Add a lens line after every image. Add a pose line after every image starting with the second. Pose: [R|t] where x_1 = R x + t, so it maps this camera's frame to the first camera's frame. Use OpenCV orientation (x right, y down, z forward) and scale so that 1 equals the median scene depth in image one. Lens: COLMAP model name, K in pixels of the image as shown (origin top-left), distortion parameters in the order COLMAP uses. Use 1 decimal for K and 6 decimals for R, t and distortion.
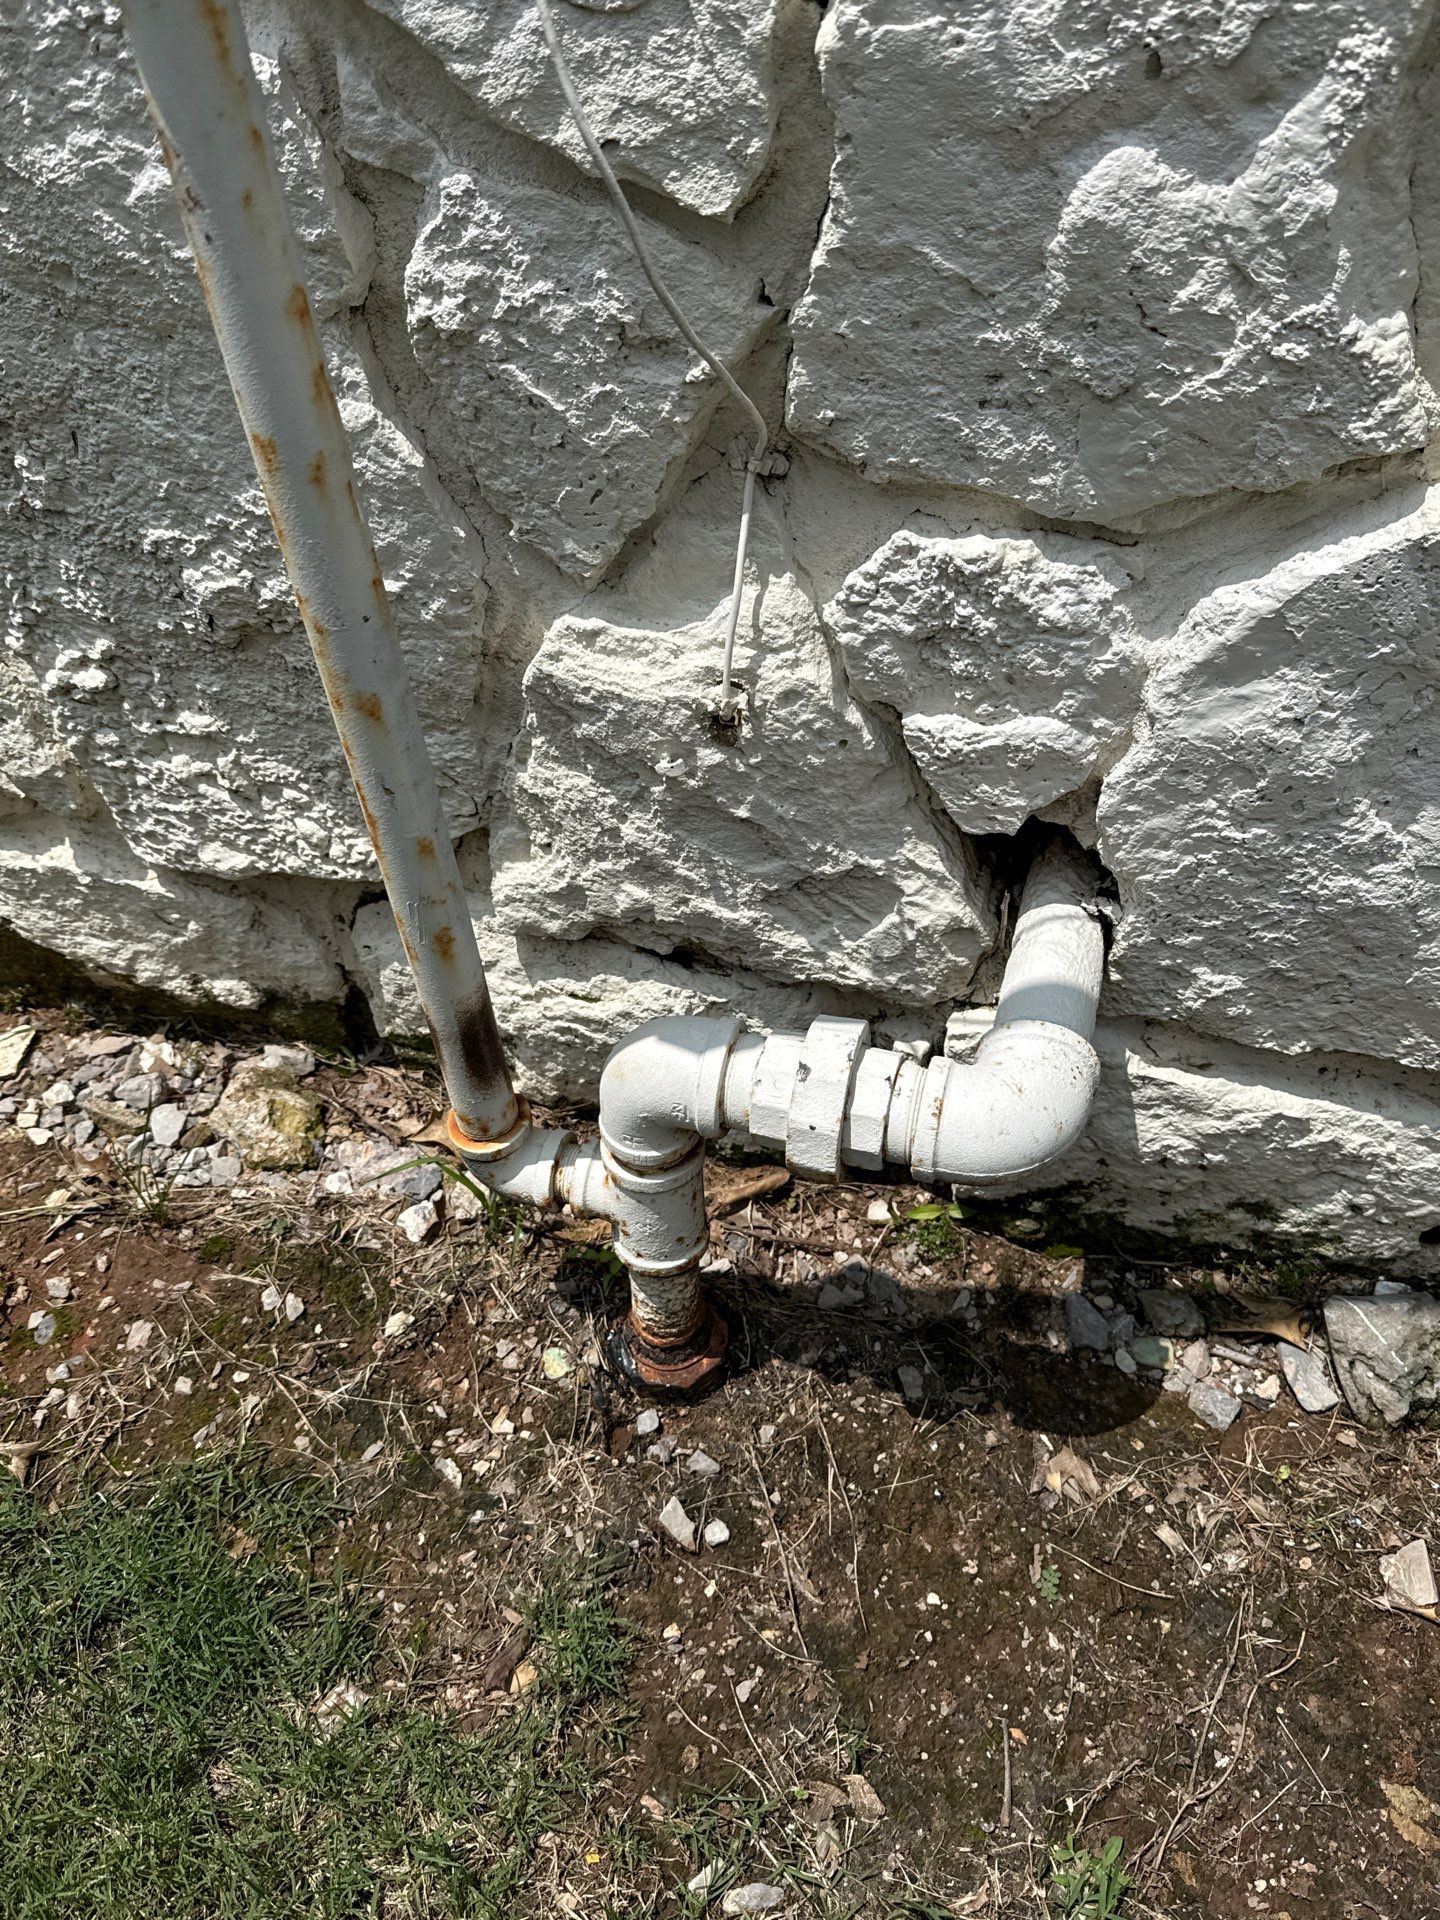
lens RADIAL K [[1593.7, 0, 707.0], [0, 1593.7, 925.7], [0, 0, 1]] dist [0.157441, -0.350232]
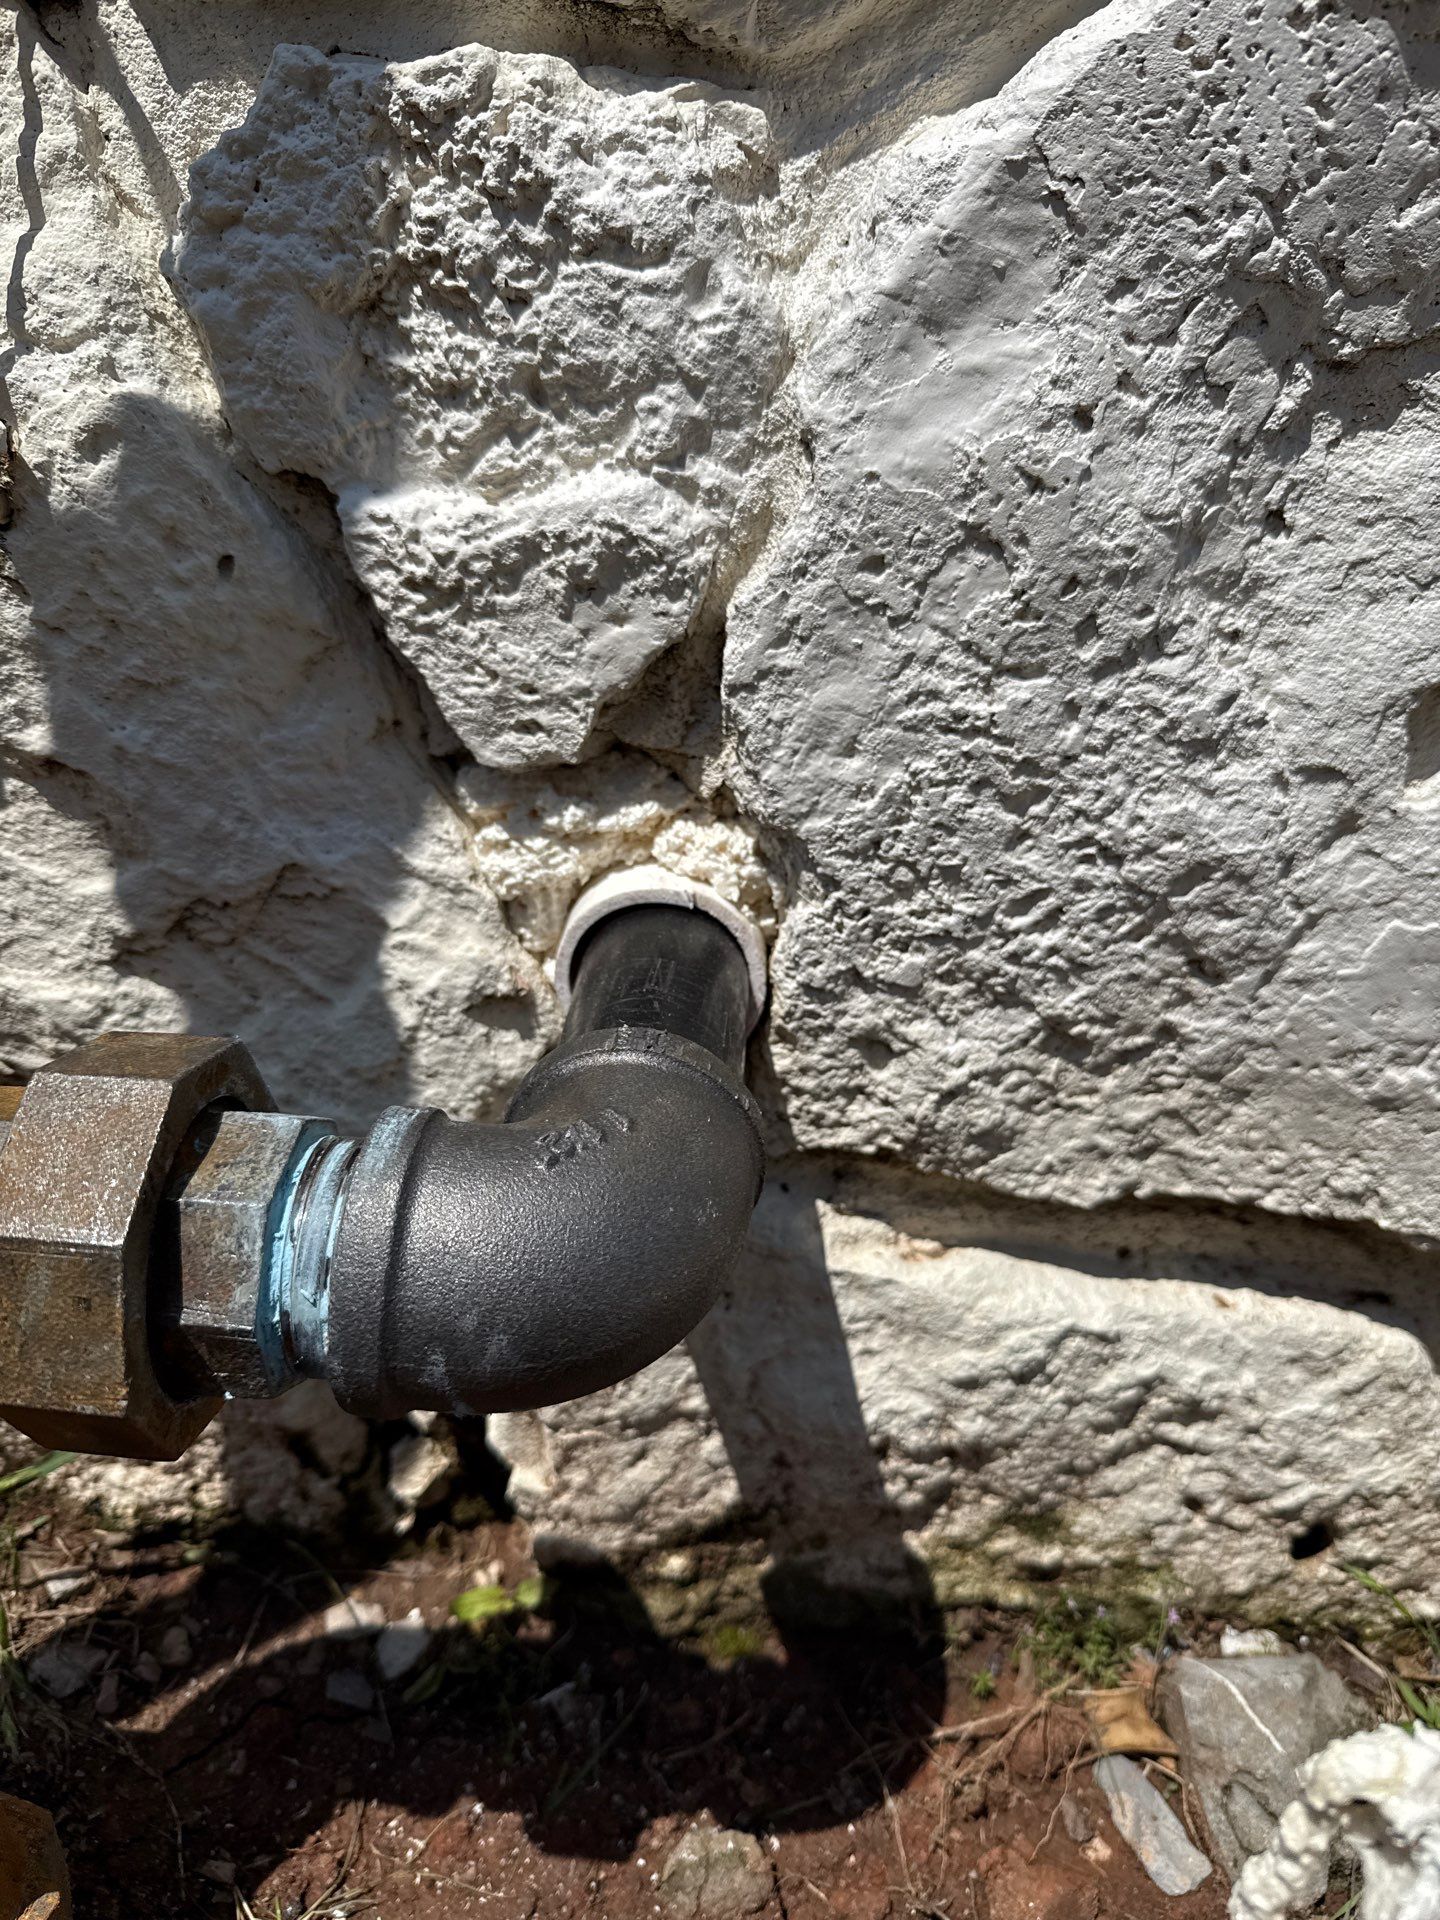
lens RADIAL K [[1357.3, 0, 721.4], [0, 1357.3, 946.4], [0, 0, 1]] dist [0.135678, -0.306018]
pose [[0.975070, 0.000716, 0.221895, 0.123704], [0.066093, 0.953668, -0.293510, 0.120574], [-0.211824, 0.300859, 0.929847, 0.526315]]
